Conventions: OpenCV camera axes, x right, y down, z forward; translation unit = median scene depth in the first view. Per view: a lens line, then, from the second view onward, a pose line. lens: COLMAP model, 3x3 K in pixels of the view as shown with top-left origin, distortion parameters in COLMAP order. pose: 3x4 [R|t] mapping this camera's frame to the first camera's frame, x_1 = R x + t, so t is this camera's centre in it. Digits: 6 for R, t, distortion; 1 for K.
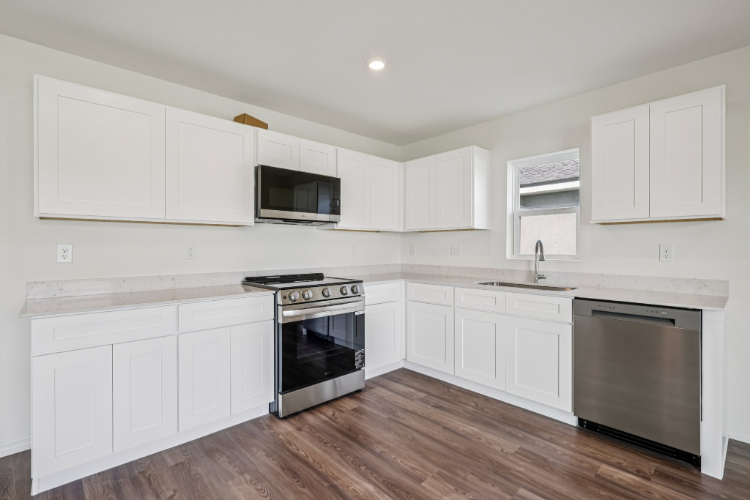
lens RADIAL K [[349.5, 0, 375.3], [0, 349.5, 246.2], [0, 0, 1]] dist [0.008654, -0.000650]
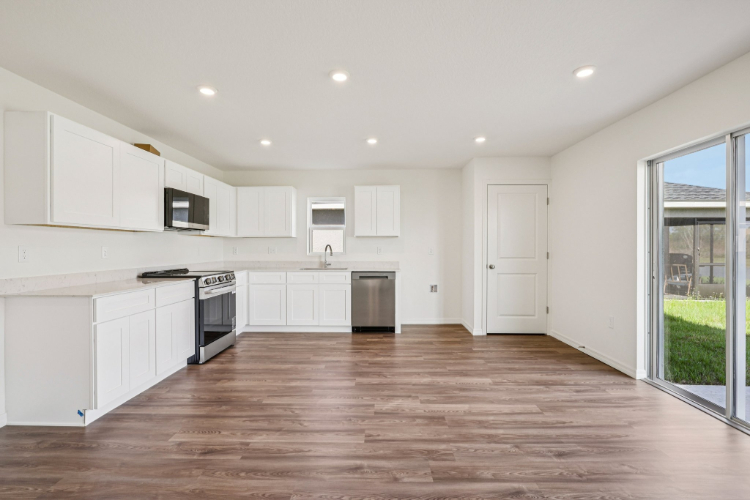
lens RADIAL K [[349.5, 0, 375.3], [0, 349.5, 246.2], [0, 0, 1]] dist [0.008654, -0.000650]
pose [[0.699052, 0.002047, 0.715068, -0.684681], [0.001387, 0.999990, -0.004218, 0.001111], [-0.715069, 0.003940, 0.699042, -0.470441]]
